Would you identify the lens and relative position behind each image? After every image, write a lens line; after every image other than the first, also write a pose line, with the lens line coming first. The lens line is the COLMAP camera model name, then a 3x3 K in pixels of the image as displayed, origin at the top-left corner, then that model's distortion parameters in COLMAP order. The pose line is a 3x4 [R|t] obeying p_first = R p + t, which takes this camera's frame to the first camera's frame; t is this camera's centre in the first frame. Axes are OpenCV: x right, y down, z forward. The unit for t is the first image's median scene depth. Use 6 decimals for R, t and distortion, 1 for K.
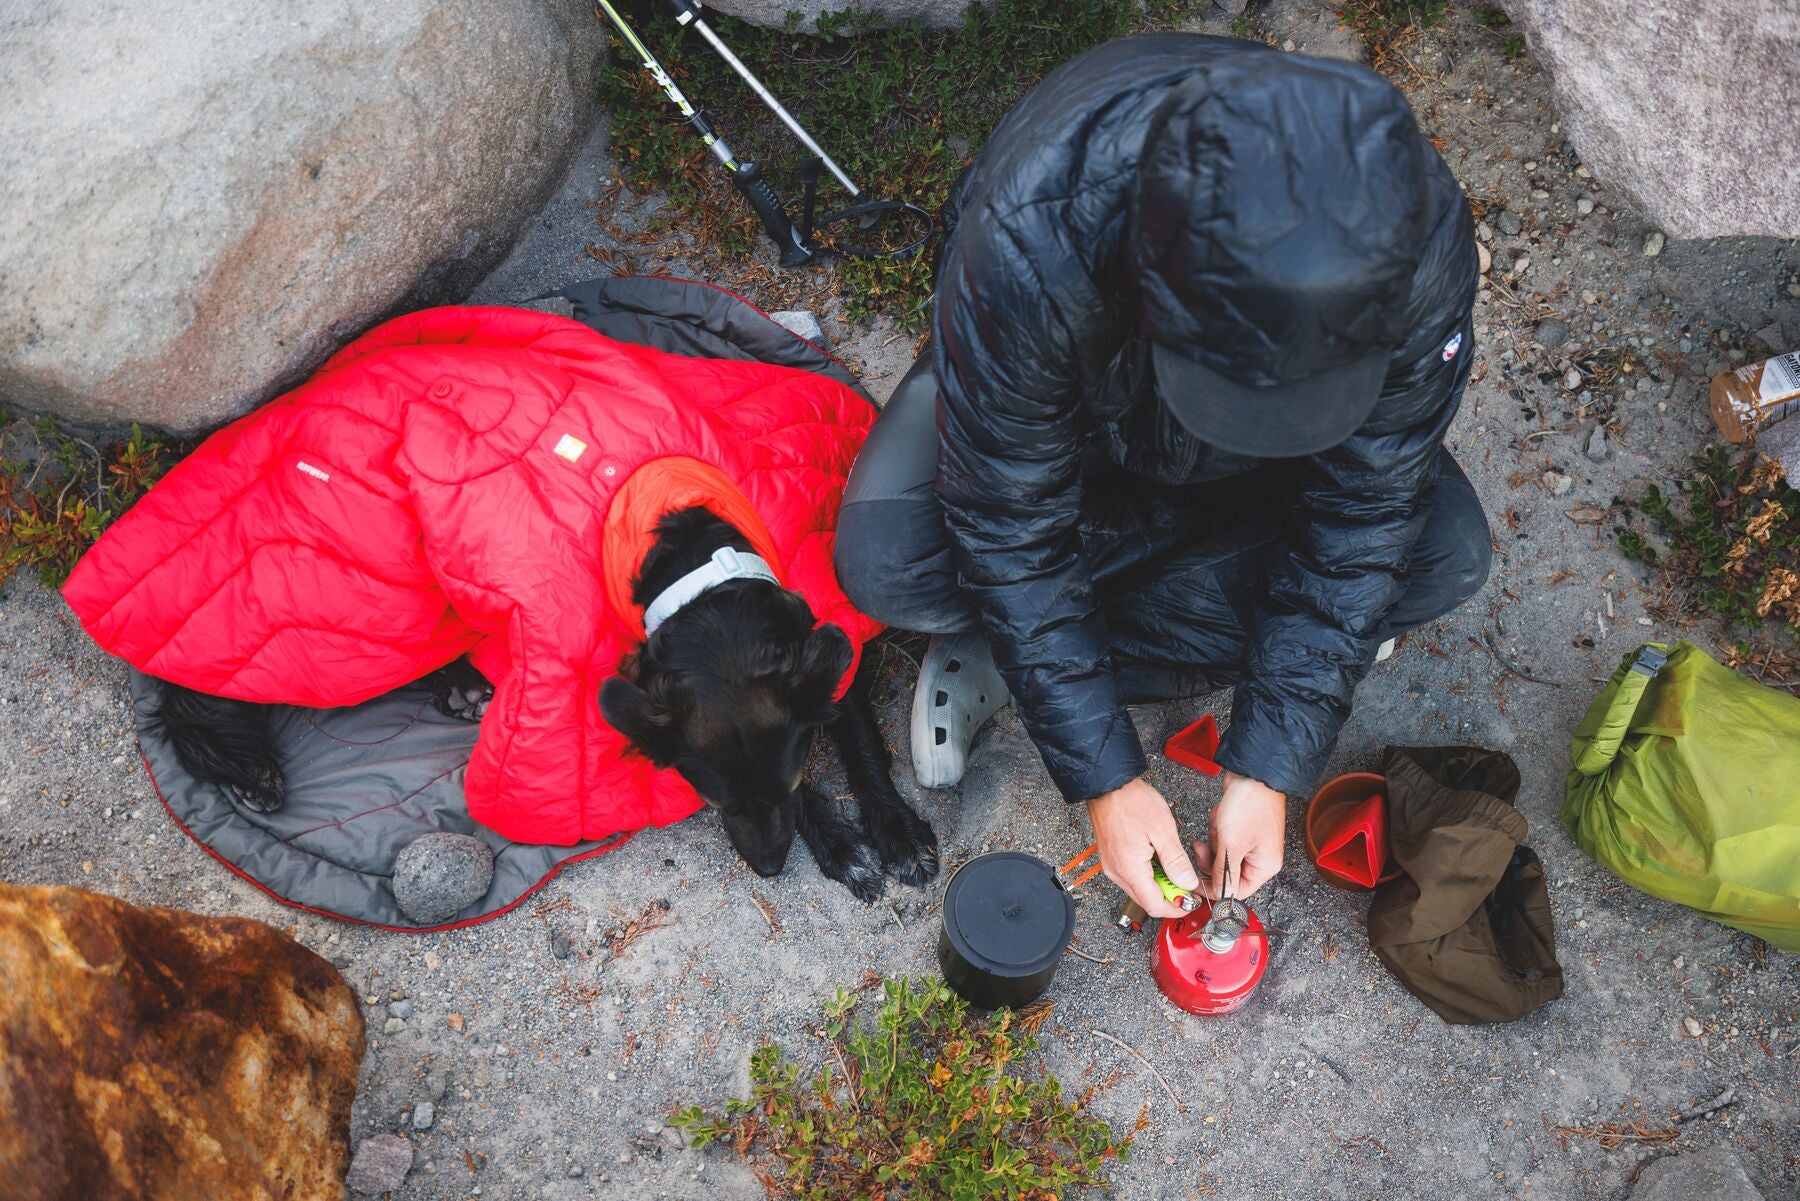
lens RADIAL K [[1754.4, 0, 861.5], [0, 1754.4, 601.4], [0, 0, 1]] dist [-0.014156, -0.016488]
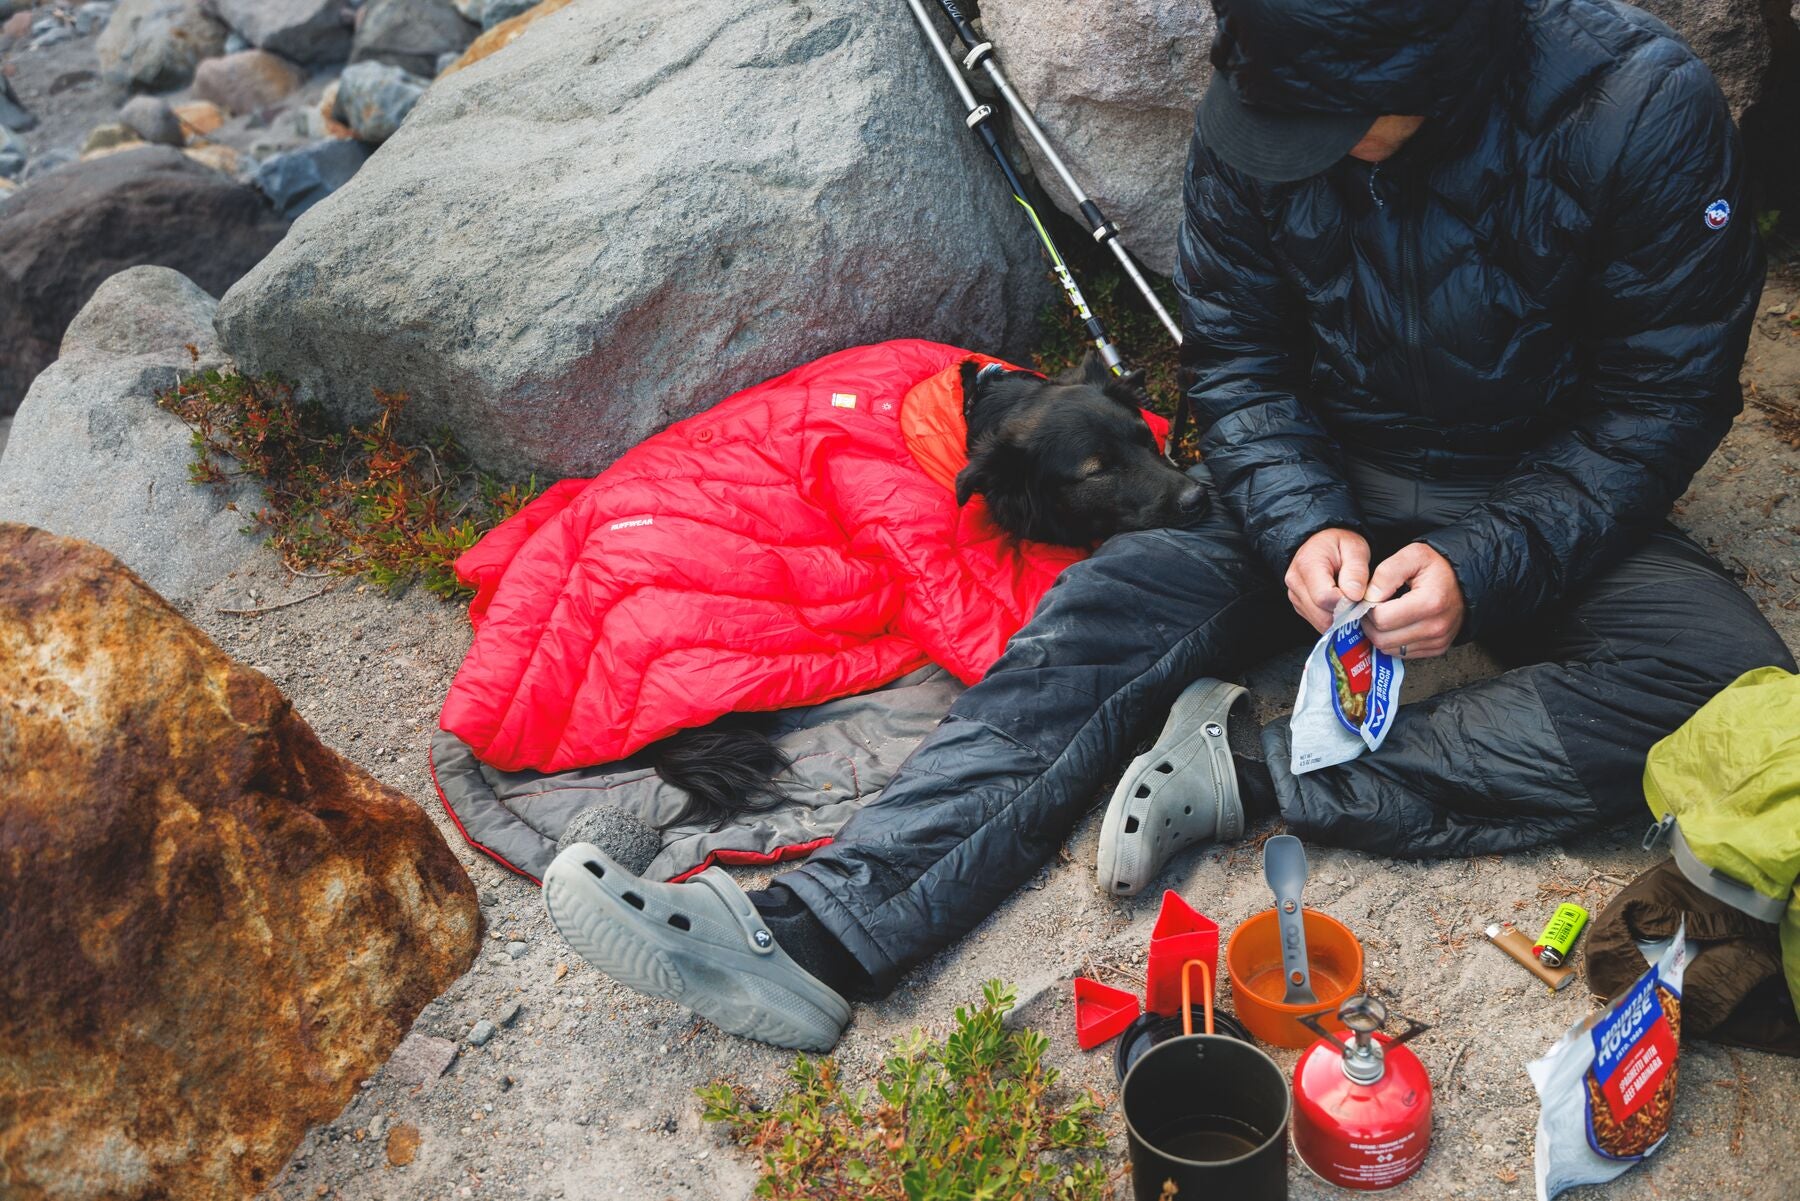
lens RADIAL K [[1737.7, 0, 900.0], [0, 1737.7, 600.5], [0, 0, 1]] dist [0.017785, -0.025436]
pose [[0.905959, 0.153459, -0.394574, 0.295774], [-0.291732, 0.901688, -0.319141, 0.305399], [0.306807, 0.404239, 0.861662, 0.130773]]
